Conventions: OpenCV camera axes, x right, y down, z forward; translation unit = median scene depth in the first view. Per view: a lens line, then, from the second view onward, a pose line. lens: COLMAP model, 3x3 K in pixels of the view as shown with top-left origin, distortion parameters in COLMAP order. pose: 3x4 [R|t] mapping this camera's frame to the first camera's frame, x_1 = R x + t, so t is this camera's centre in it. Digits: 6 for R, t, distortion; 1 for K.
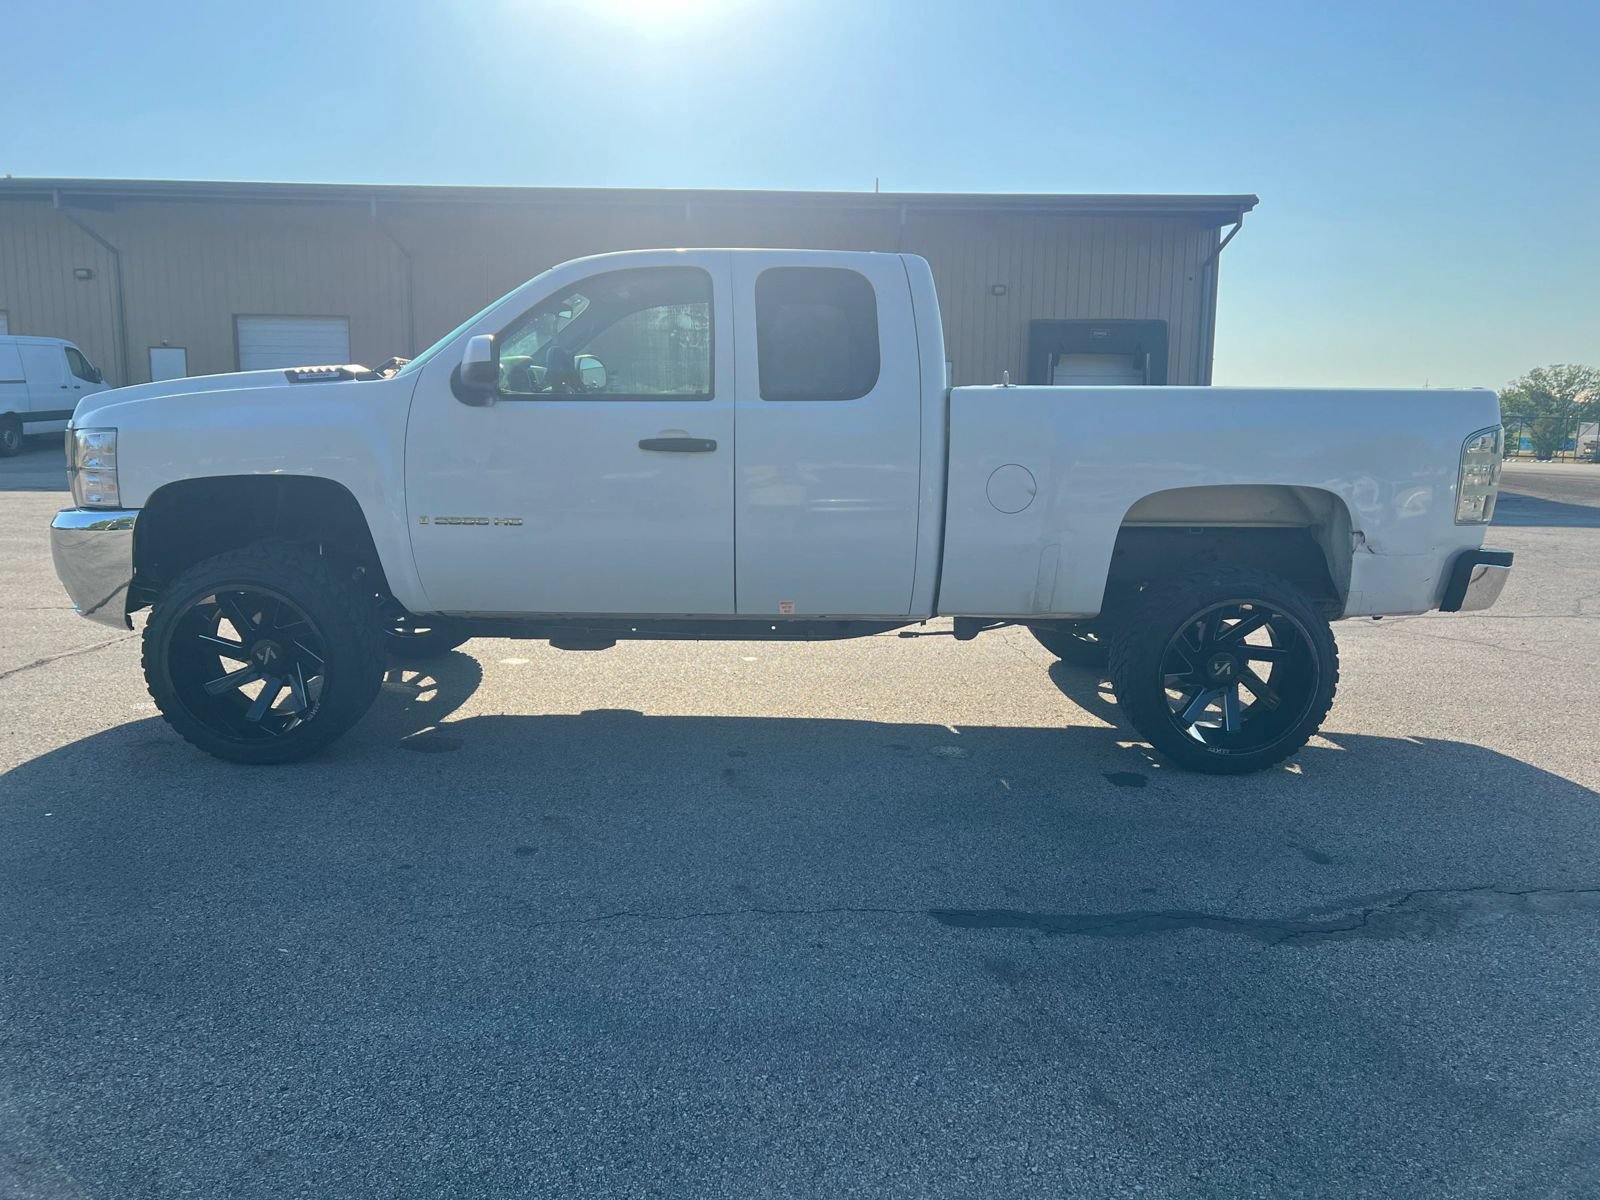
lens RADIAL K [[1205.0, 0, 804.5], [0, 1205.0, 593.0], [0, 0, 1]] dist [0.060497, -0.067476]
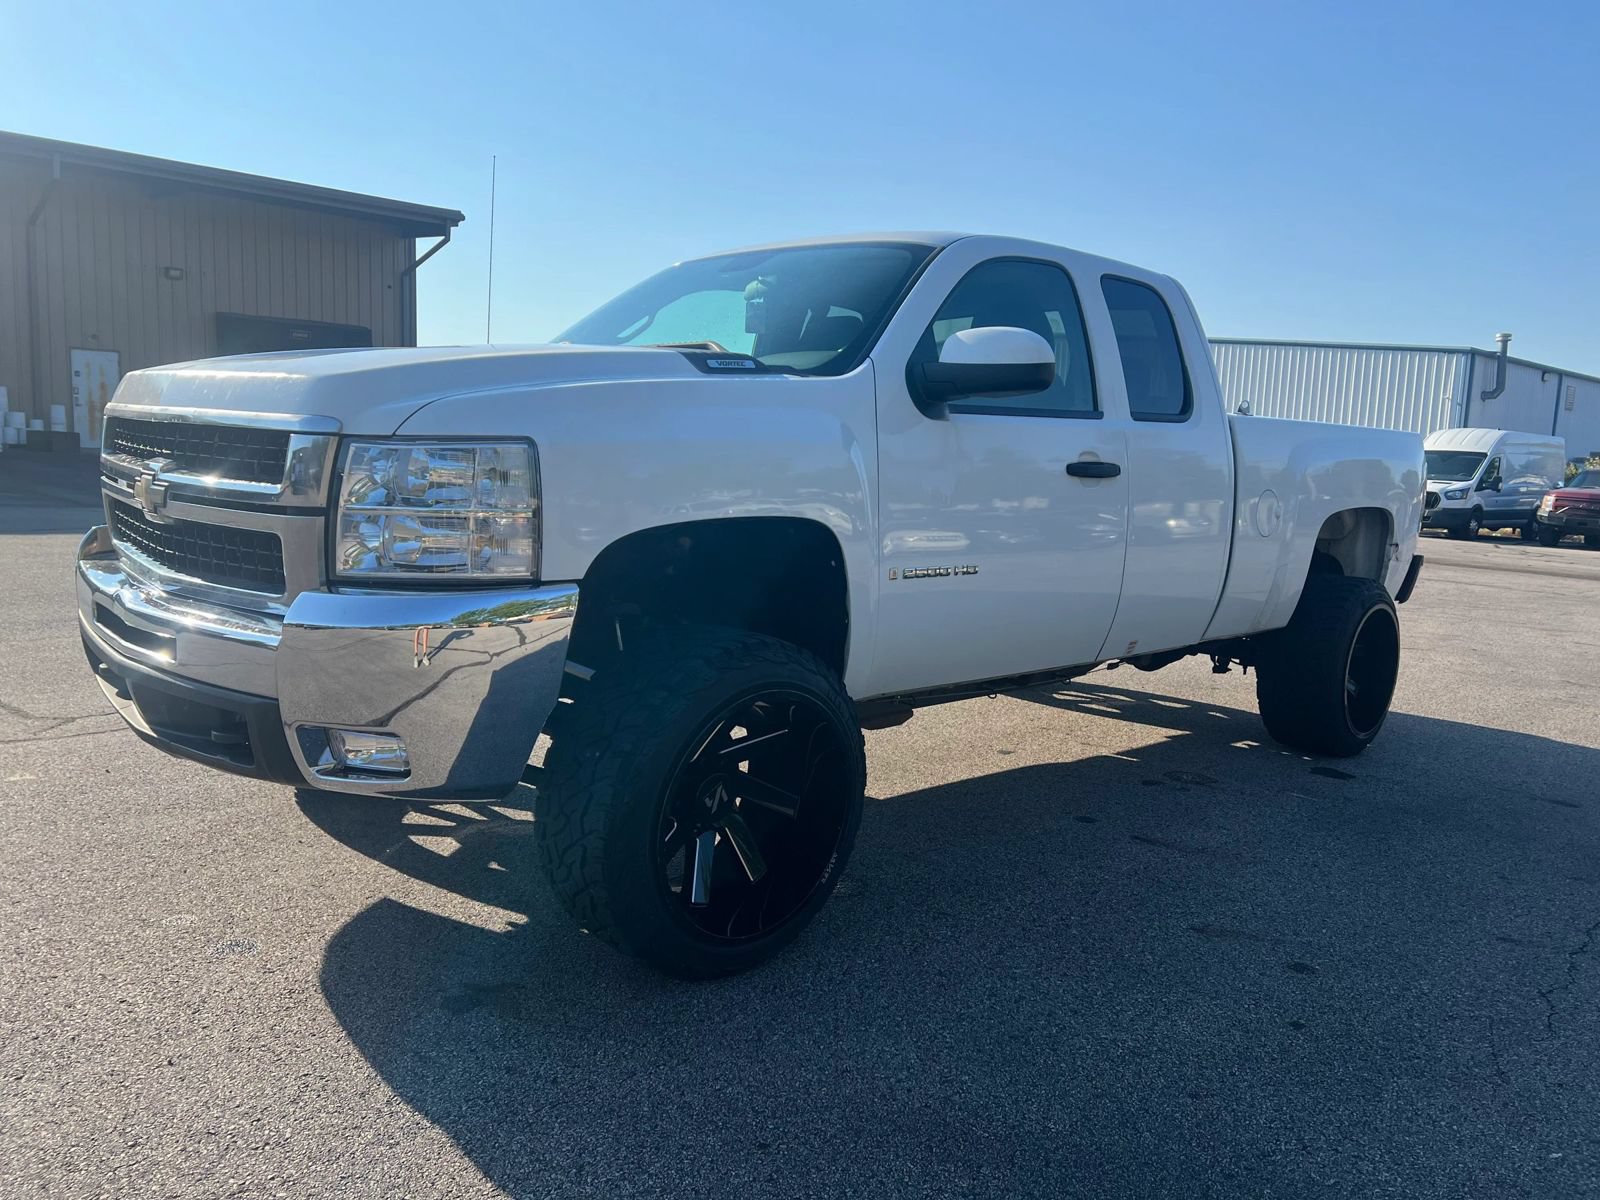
lens RADIAL K [[1205.0, 0, 806.9], [0, 1205.0, 615.0], [0, 0, 1]] dist [0.060497, -0.067476]
pose [[0.729061, -0.074944, 0.680334, -0.772374], [0.070020, 0.996939, 0.034785, -0.058994], [-0.680858, 0.022277, 0.732077, 0.469573]]
